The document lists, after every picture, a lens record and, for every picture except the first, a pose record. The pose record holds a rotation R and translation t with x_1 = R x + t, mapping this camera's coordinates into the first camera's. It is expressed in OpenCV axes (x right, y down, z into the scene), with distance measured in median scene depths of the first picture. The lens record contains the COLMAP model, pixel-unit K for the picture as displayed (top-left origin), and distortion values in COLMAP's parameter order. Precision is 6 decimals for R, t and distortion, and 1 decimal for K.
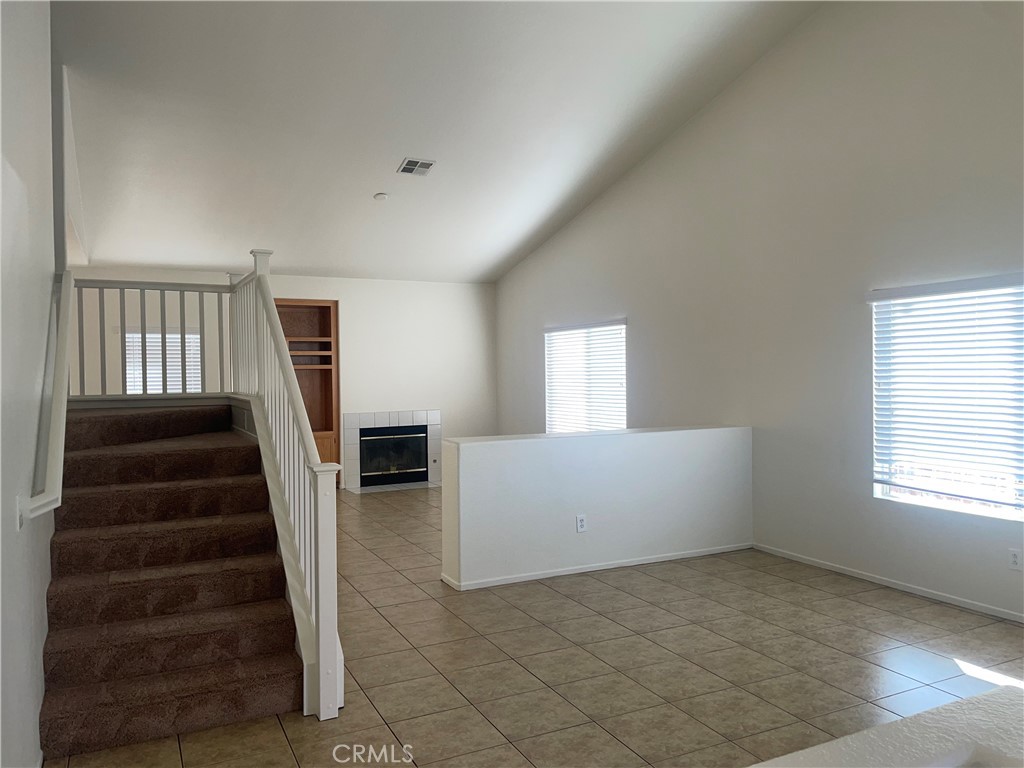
lens RADIAL K [[773.6, 0, 514.4], [0, 773.6, 384.6], [0, 0, 1]] dist [0.076162, -0.097645]
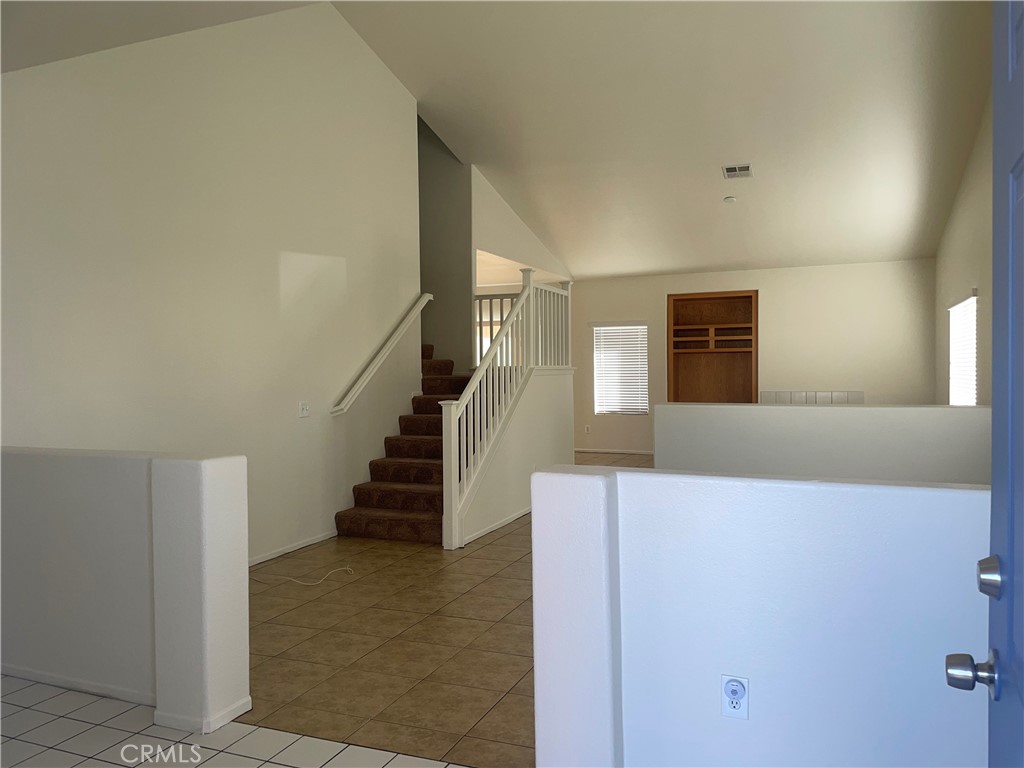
lens RADIAL K [[773.6, 0, 515.8], [0, 773.6, 380.1], [0, 0, 1]] dist [0.076162, -0.097645]
pose [[0.653891, 0.014952, -0.756441, 0.408681], [-0.011230, 0.999886, 0.010057, 0.014702], [0.756505, 0.001918, 0.653985, 0.002701]]
